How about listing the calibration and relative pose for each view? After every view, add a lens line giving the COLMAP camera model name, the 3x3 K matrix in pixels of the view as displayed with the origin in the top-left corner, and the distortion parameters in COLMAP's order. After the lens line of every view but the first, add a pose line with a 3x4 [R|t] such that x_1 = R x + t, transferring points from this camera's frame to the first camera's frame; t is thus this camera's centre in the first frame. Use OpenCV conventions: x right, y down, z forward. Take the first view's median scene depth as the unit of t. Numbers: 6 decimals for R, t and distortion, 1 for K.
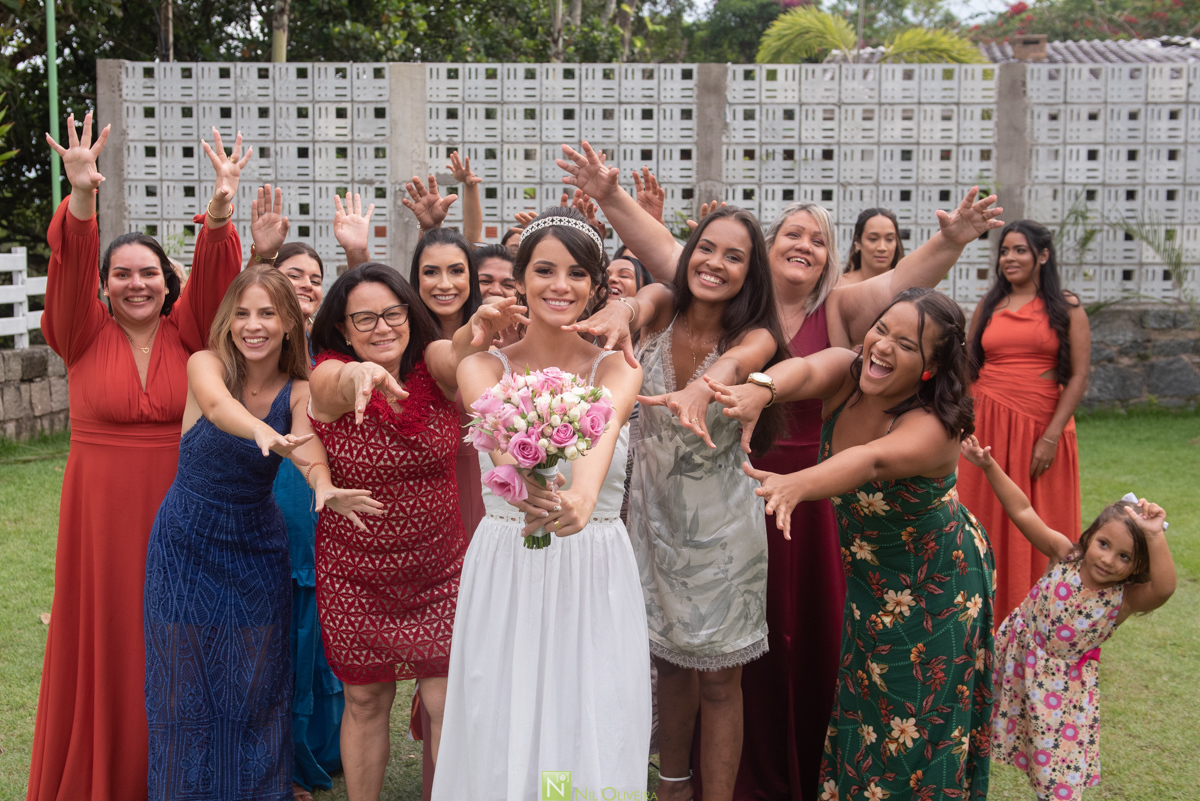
lens RADIAL K [[1269.3, 0, 571.1], [0, 1269.3, 358.1], [0, 0, 1]] dist [0.020113, 0.000000]
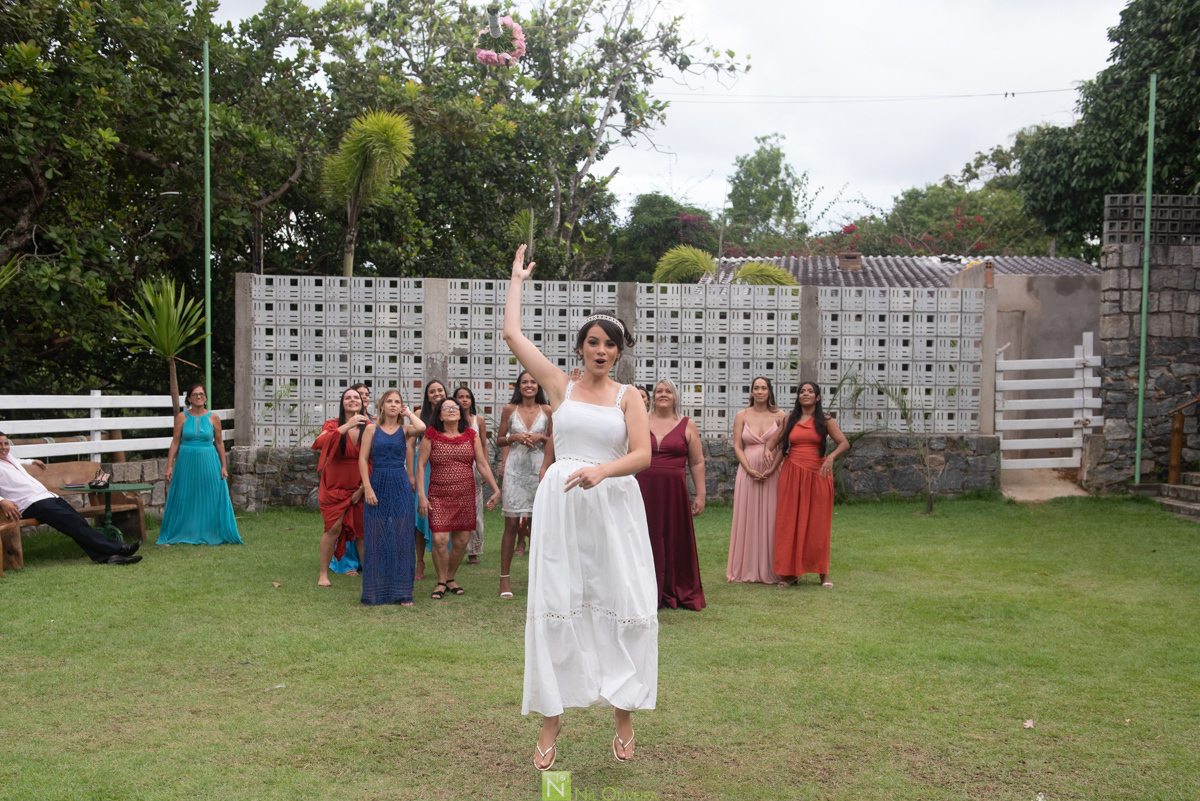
lens RADIAL K [[1085.4, 0, 600.2], [0, 1085.4, 401.2], [0, 0, 1]] dist [-0.000114, 0.000000]
pose [[0.996750, 0.009275, 0.080021, -0.031555], [-0.002410, 0.996339, -0.085453, 0.035832], [-0.080521, 0.084983, 0.993124, -0.349541]]
